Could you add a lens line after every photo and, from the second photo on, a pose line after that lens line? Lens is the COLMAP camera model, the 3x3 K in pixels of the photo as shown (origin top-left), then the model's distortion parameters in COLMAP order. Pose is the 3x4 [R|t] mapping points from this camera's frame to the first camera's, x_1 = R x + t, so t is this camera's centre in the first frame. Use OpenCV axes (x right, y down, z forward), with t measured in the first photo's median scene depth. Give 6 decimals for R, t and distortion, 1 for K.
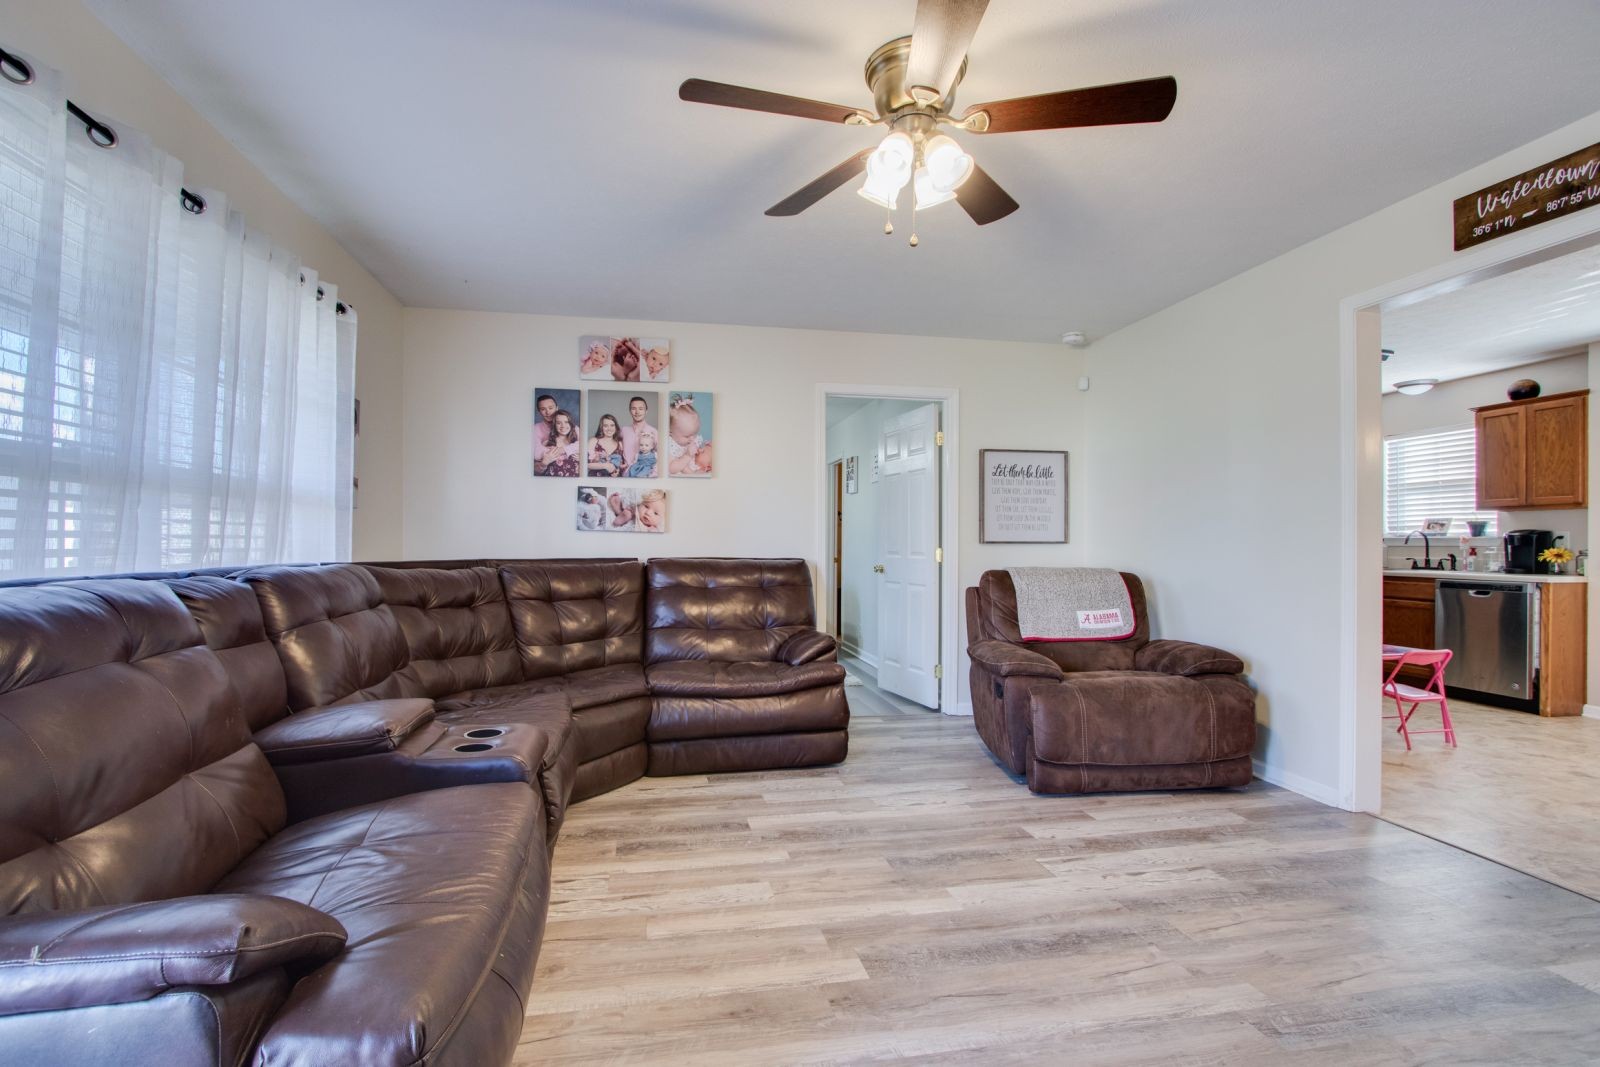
lens RADIAL K [[736.3, 0, 789.7], [0, 736.3, 543.8], [0, 0, 1]] dist [-0.020370, 0.001691]
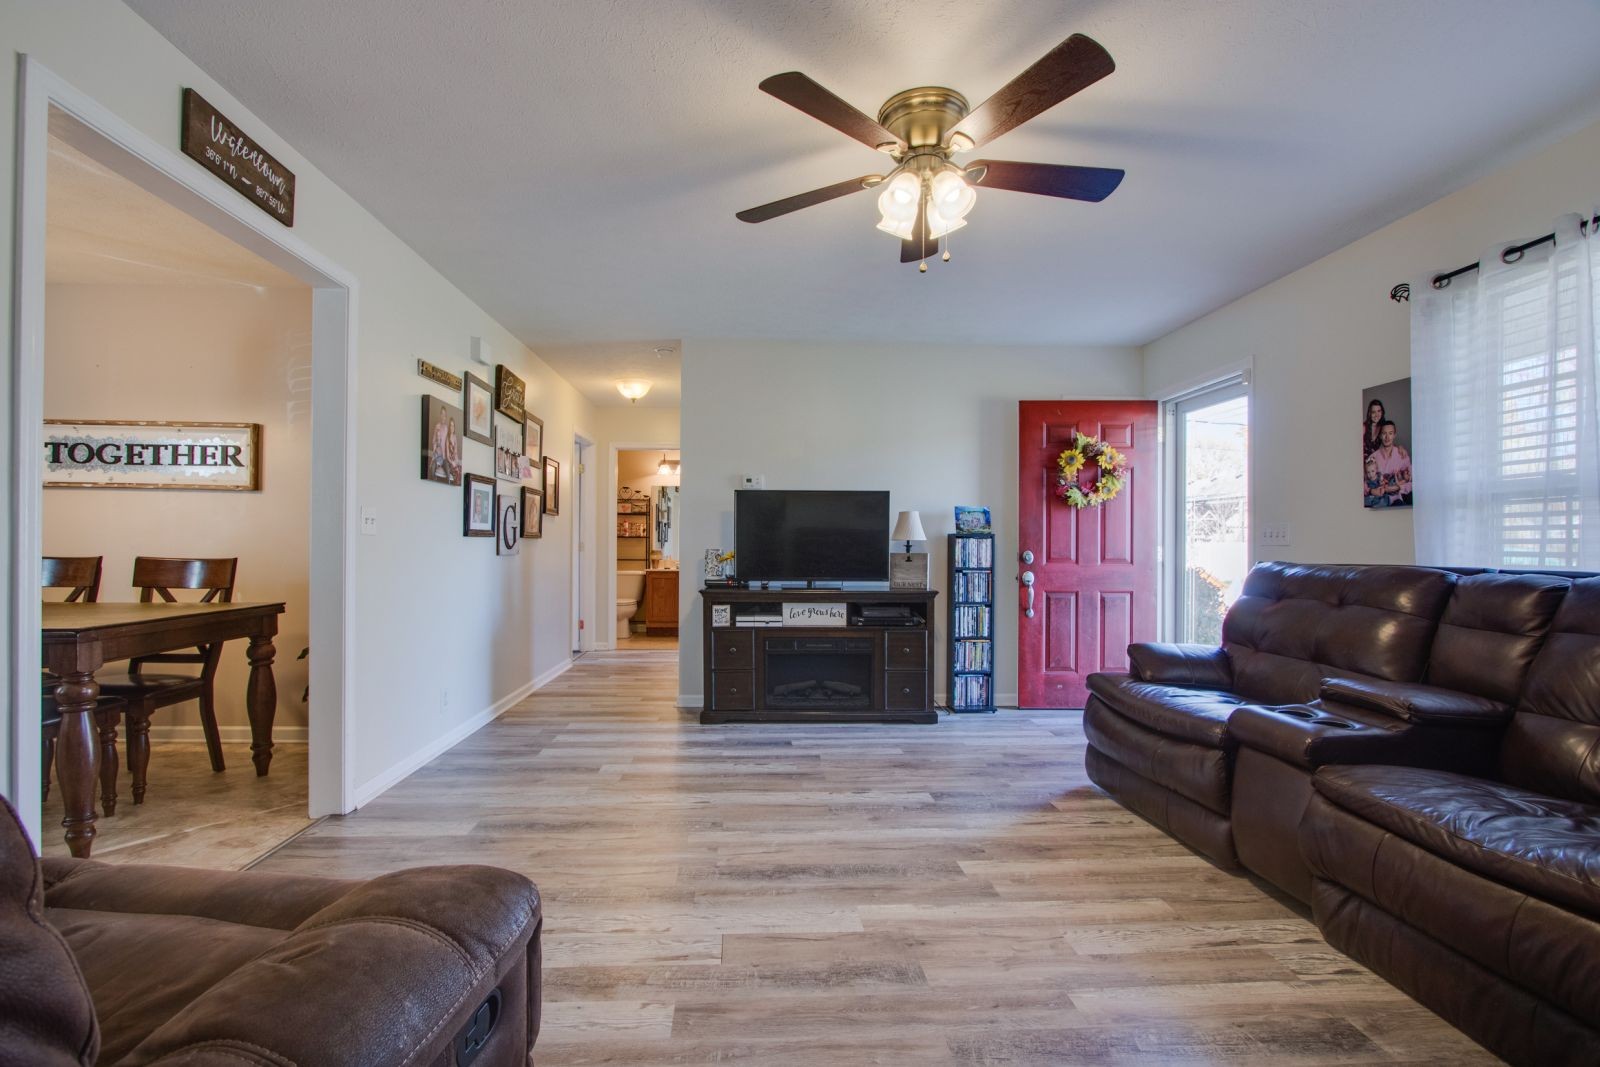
lens RADIAL K [[734.5, 0, 788.6], [0, 734.5, 540.0], [0, 0, 1]] dist [-0.025714, 0.002019]
pose [[-0.990263, -0.012308, 0.138666, 0.139903], [-0.012816, 0.999914, -0.002767, 0.005720], [-0.138620, -0.004517, -0.990335, 1.404849]]
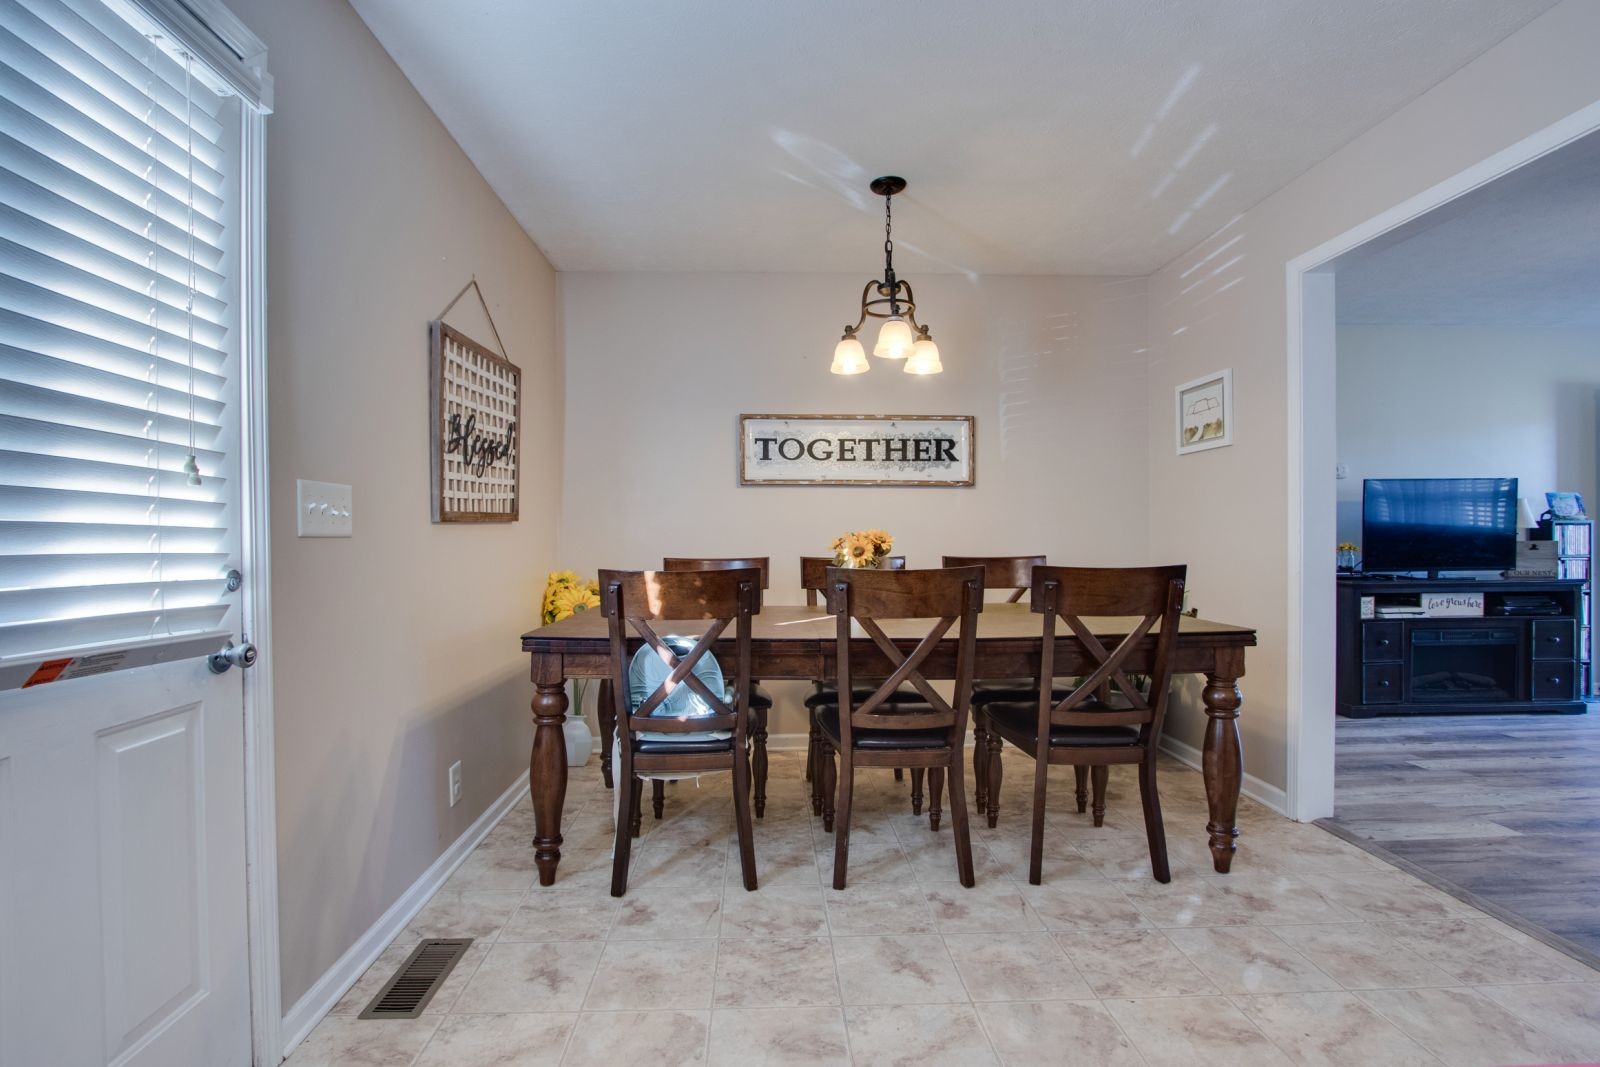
lens RADIAL K [[734.5, 0, 782.9], [0, 734.5, 544.2], [0, 0, 1]] dist [-0.025714, 0.002019]
pose [[-0.986781, 0.000243, 0.162057, 1.336688], [0.002384, 0.999912, 0.013019, 0.008933], [-0.162040, 0.013233, -0.986696, 1.546868]]
